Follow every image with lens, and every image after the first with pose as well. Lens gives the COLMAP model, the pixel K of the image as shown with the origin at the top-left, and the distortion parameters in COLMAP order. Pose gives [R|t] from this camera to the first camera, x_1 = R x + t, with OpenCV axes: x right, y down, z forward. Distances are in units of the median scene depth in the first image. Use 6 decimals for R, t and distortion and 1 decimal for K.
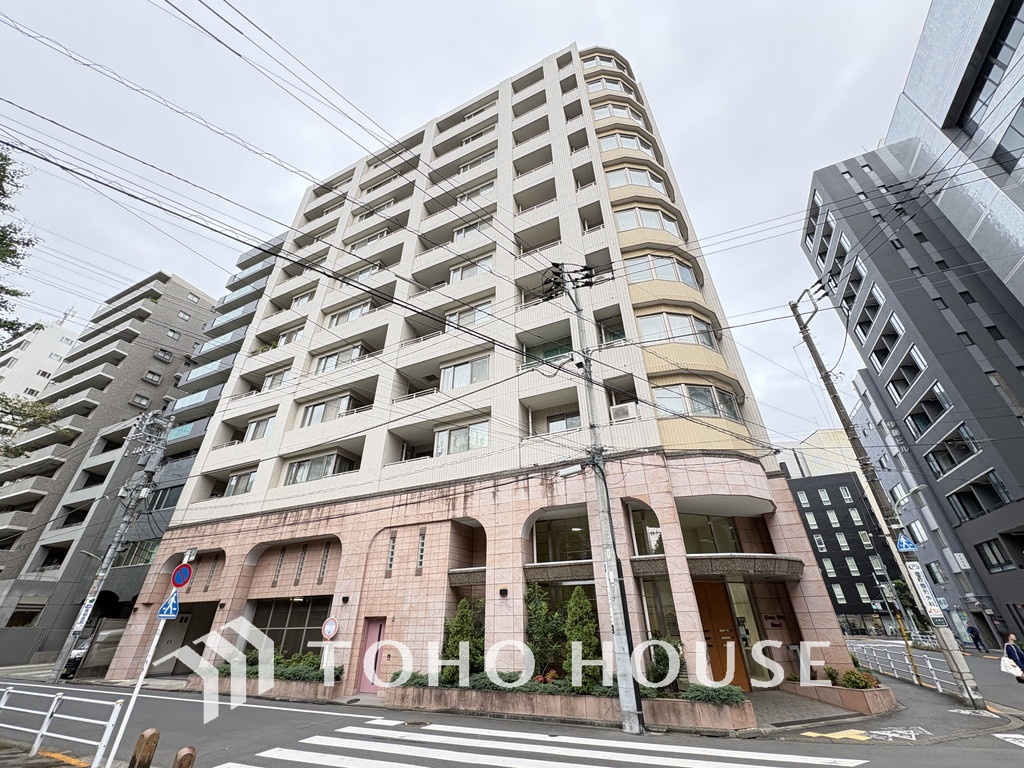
lens RADIAL K [[407.5, 0, 511.7], [0, 407.5, 385.5], [0, 0, 1]] dist [-0.002093, -0.000027]
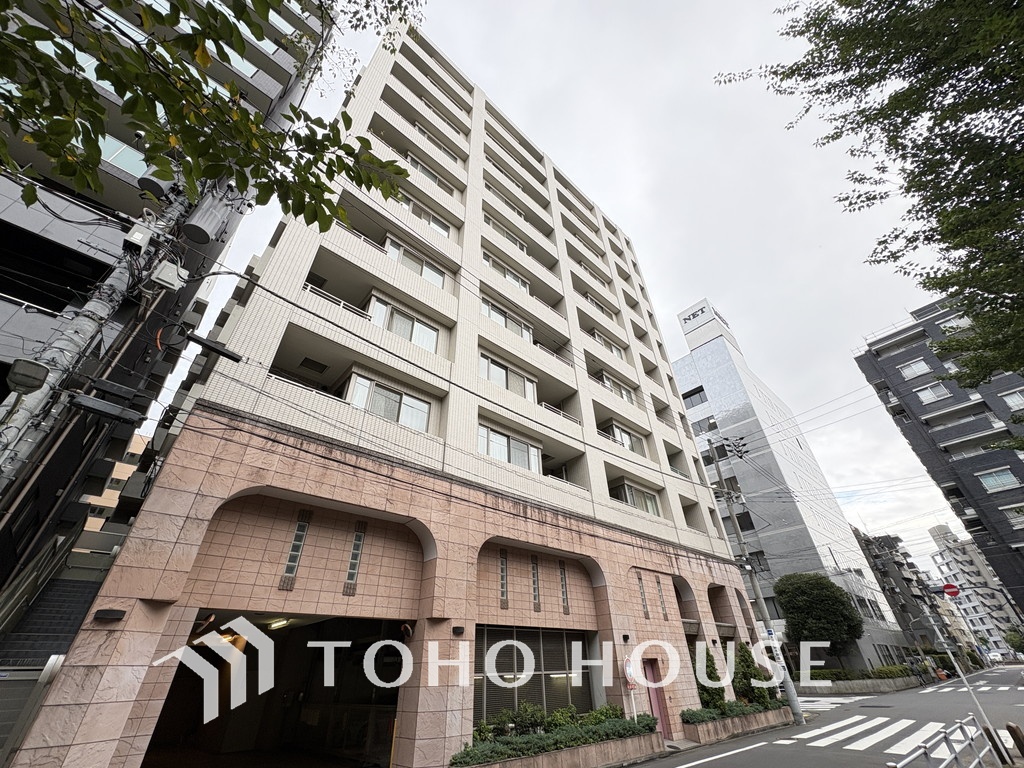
lens RADIAL K [[407.5, 0, 512.3], [0, 407.5, 382.7], [0, 0, 1]] dist [-0.002093, -0.000027]
pose [[0.385245, 0.537466, 0.750144, -1.418113], [-0.452189, 0.818554, -0.354253, 0.466114], [-0.804432, -0.202732, 0.558380, 0.761552]]
